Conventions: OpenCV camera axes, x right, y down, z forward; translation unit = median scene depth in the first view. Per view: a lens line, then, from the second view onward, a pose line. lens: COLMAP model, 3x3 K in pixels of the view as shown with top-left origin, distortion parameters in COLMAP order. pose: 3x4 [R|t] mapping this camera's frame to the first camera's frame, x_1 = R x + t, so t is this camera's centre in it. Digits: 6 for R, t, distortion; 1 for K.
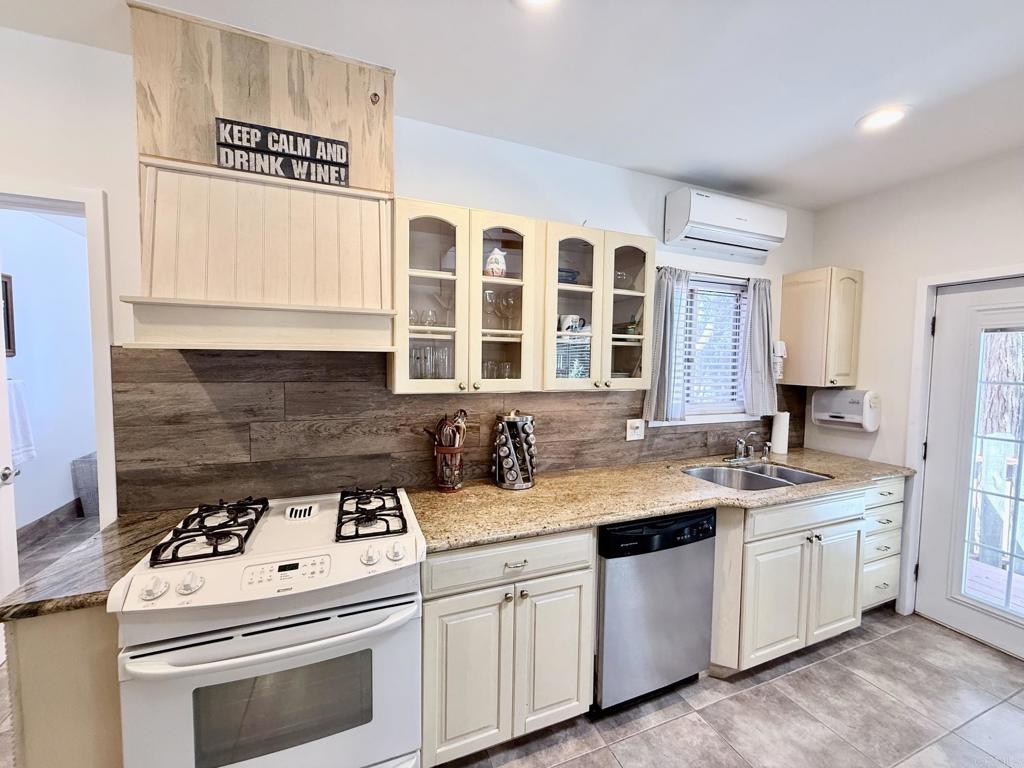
lens RADIAL K [[404.5, 0, 508.4], [0, 404.5, 385.0], [0, 0, 1]] dist [-0.003195, -0.000192]
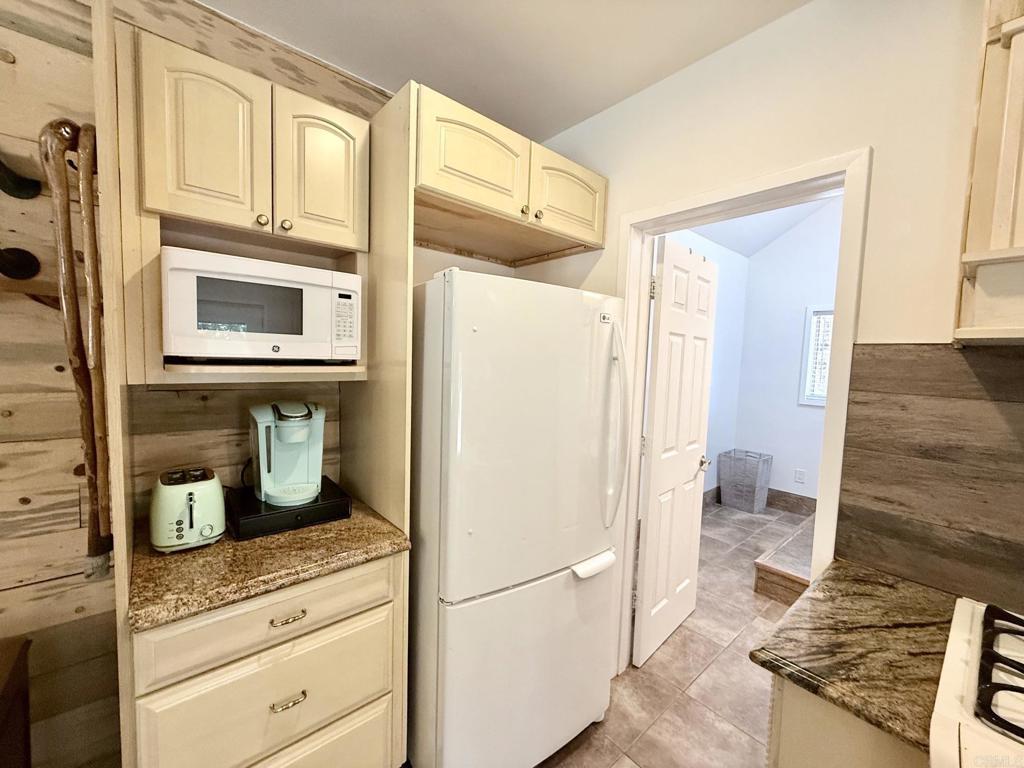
lens RADIAL K [[404.5, 0, 508.6], [0, 404.5, 384.2], [0, 0, 1]] dist [-0.003195, -0.000192]
pose [[0.319282, 0.061721, -0.945648, -0.420075], [-0.088878, 0.995429, 0.034962, 0.012647], [0.943483, 0.072885, 0.323308, 0.106053]]
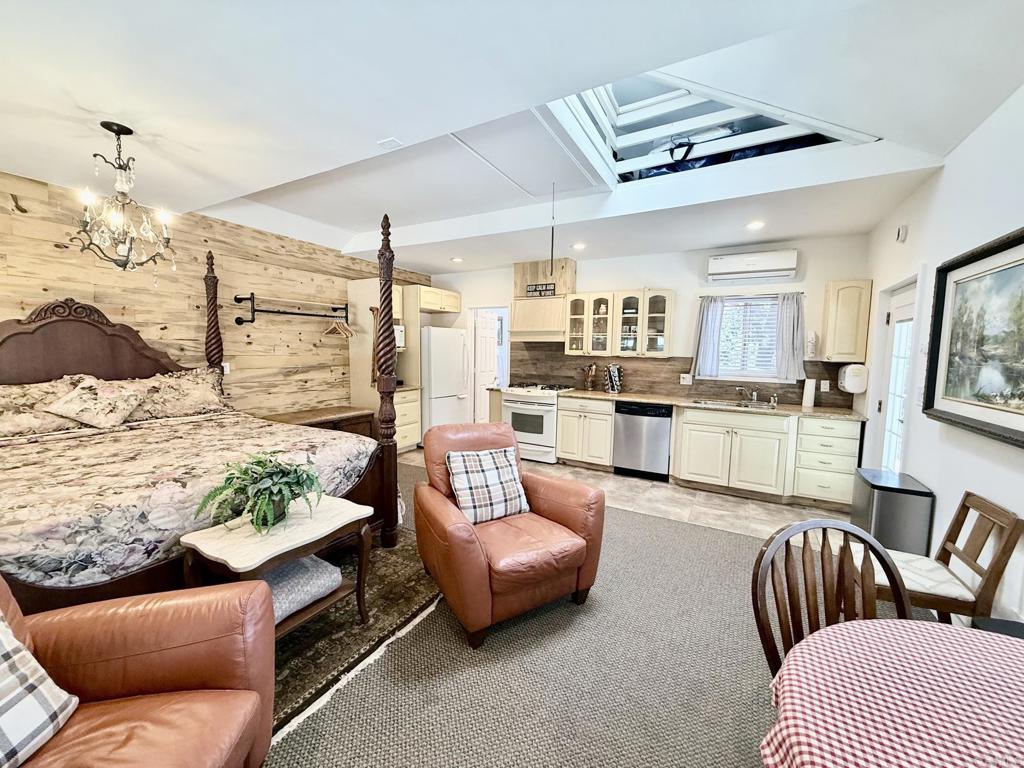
lens RADIAL K [[404.5, 0, 509.2], [0, 404.5, 381.0], [0, 0, 1]] dist [-0.003195, -0.000192]
pose [[0.620236, 0.062302, -0.781937, 2.019966], [-0.055067, 0.997840, 0.035825, 0.143903], [0.782480, 0.020839, 0.622327, -1.398703]]
